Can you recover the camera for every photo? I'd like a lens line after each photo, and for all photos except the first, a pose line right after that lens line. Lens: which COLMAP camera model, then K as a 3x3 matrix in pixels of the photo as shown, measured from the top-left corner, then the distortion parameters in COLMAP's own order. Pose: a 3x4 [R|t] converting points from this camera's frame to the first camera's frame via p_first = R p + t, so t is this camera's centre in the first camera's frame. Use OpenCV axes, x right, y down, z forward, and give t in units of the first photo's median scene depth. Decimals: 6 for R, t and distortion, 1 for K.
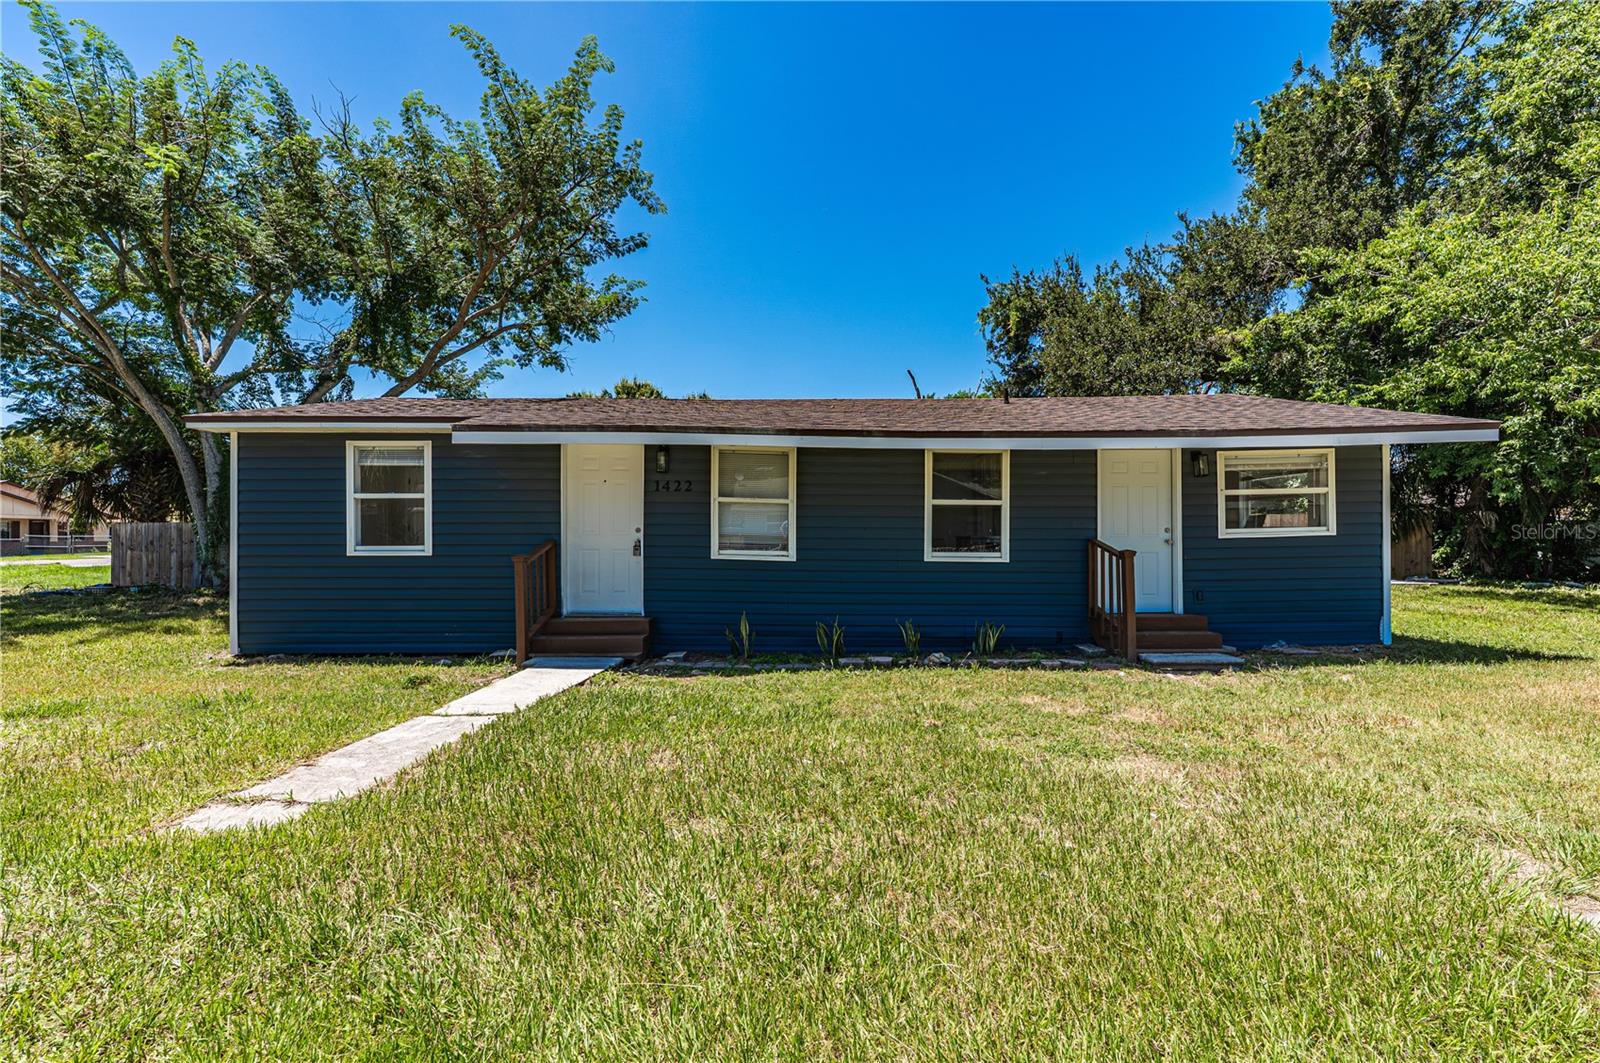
lens RADIAL K [[651.3, 0, 800.0], [0, 651.3, 531.5], [0, 0, 1]] dist [0.001363, -0.000157]
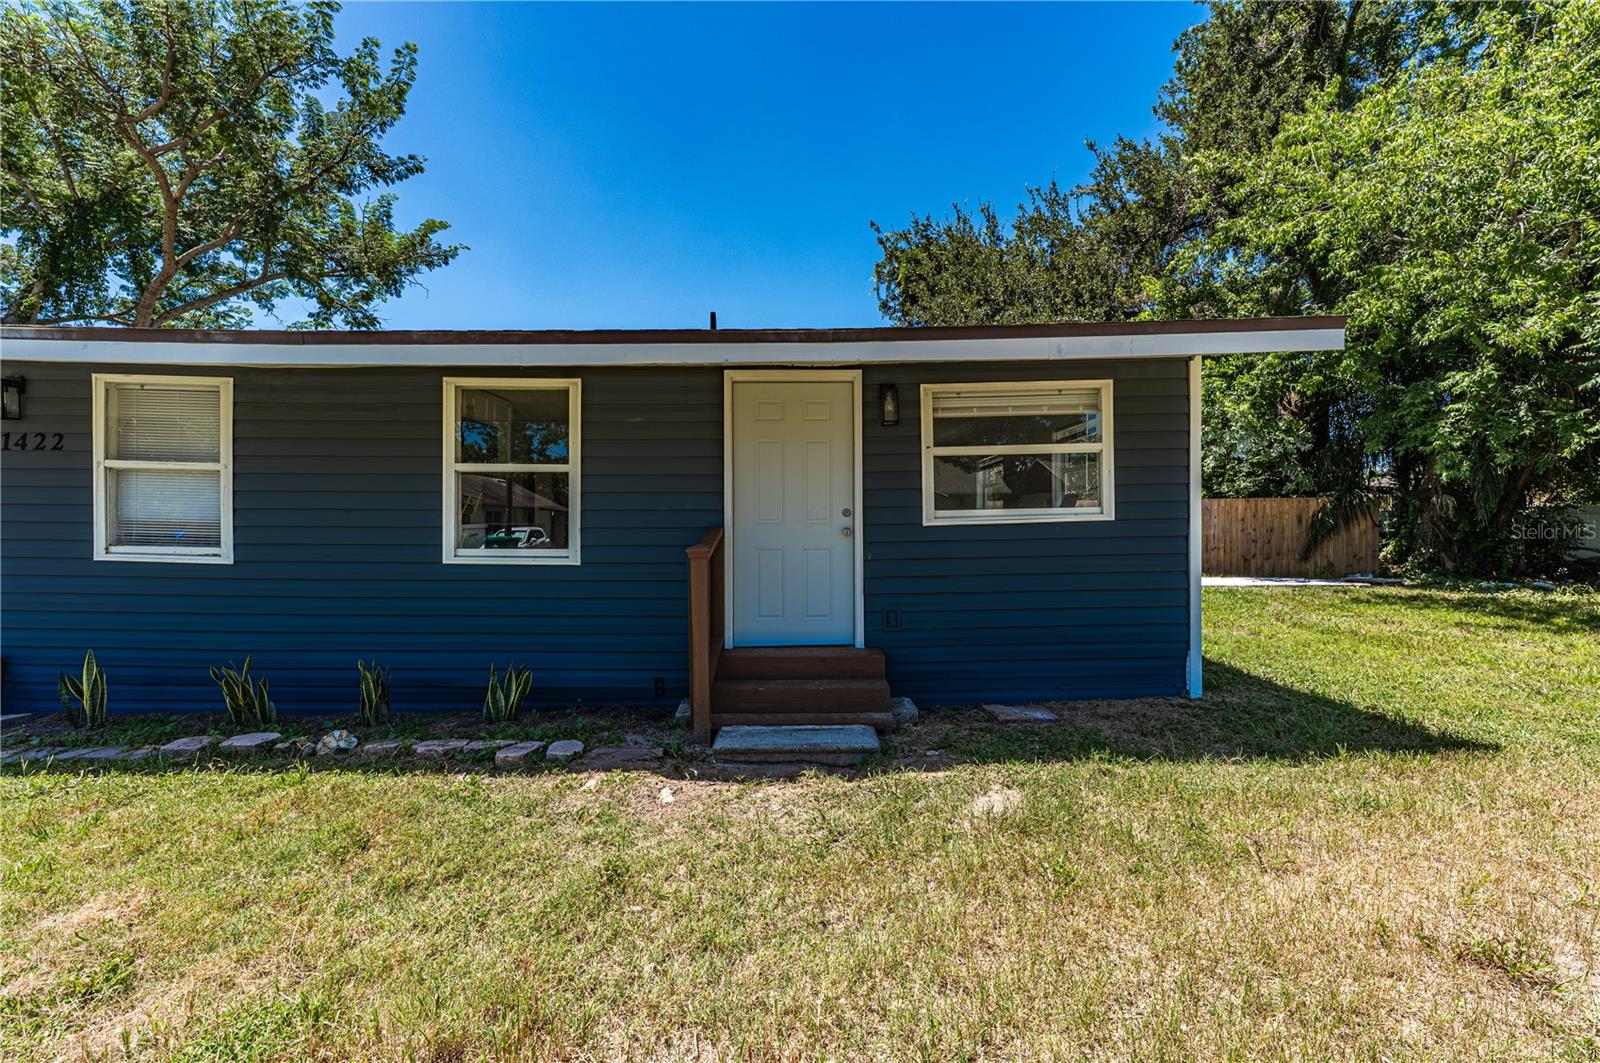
lens RADIAL K [[647.4, 0, 810.9], [0, 647.4, 530.9], [0, 0, 1]] dist [0.000601, -0.000161]
pose [[0.999997, -0.001545, 0.001713, 0.318926], [0.001526, 0.999935, 0.011260, 0.004872], [-0.001730, -0.011257, 0.999935, 0.230815]]
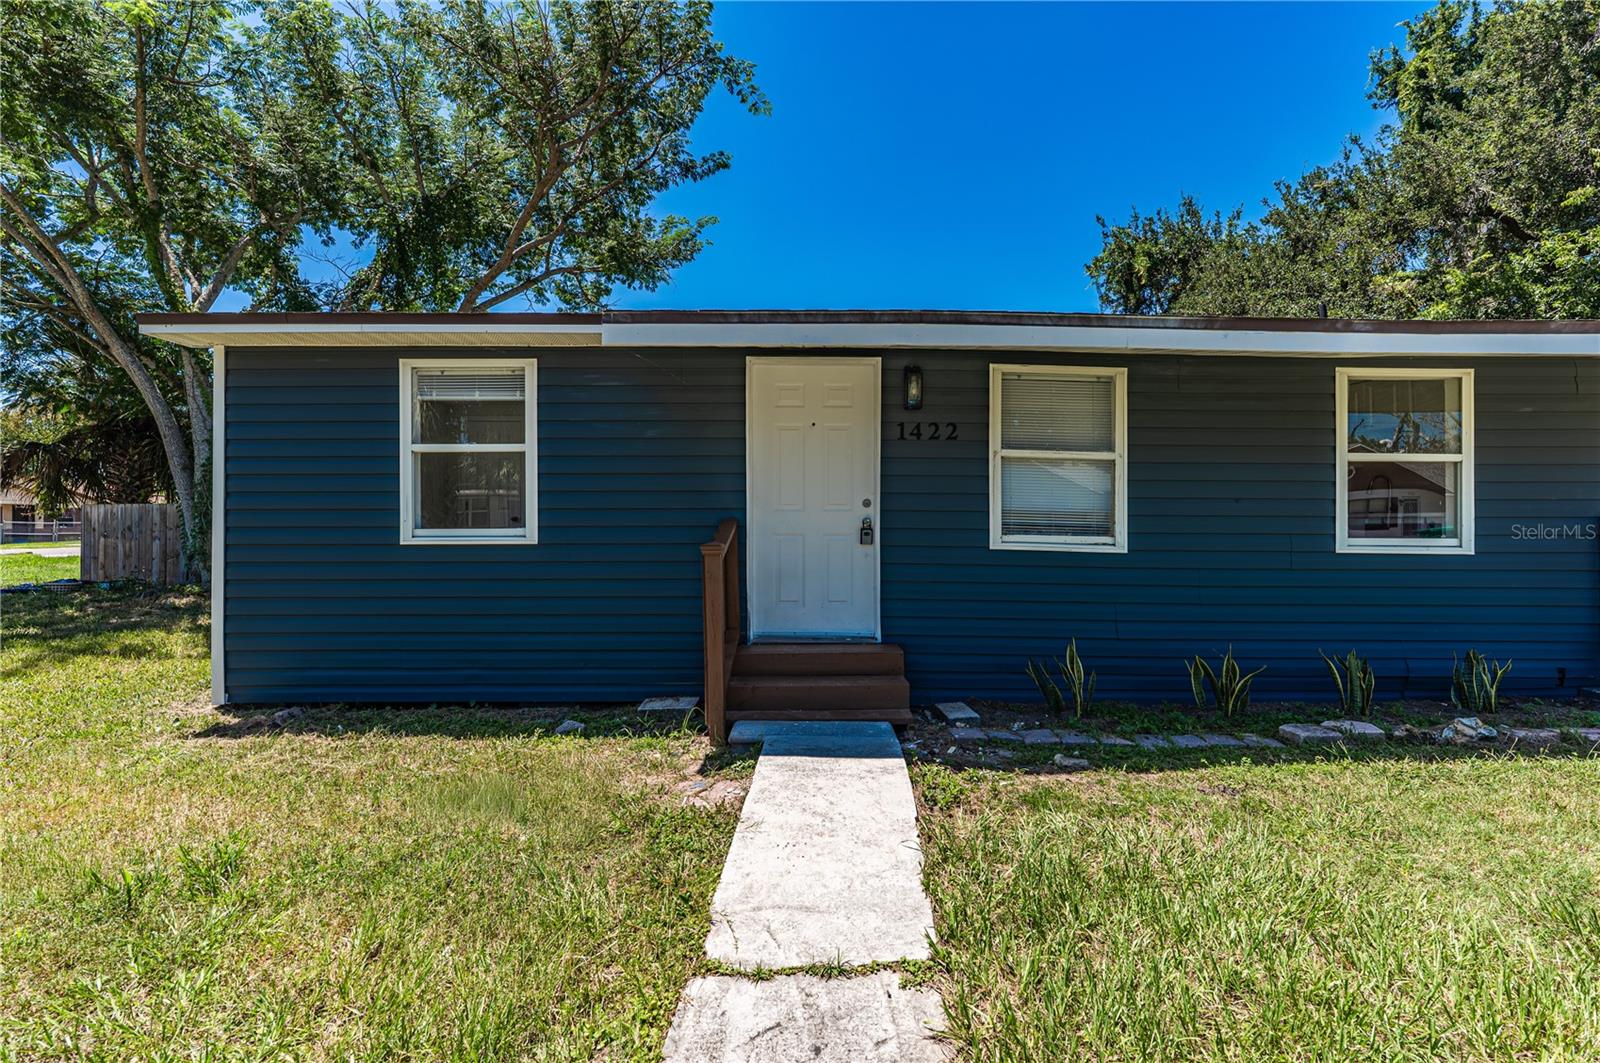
lens RADIAL K [[652.0, 0, 797.0], [0, 652.0, 516.2], [0, 0, 1]] dist [-0.000339, 0.000056]
pose [[0.999996, -0.000508, -0.002832, -0.188183], [0.000494, 0.999989, -0.004692, 0.007952], [0.002834, 0.004690, 0.999985, 0.226945]]
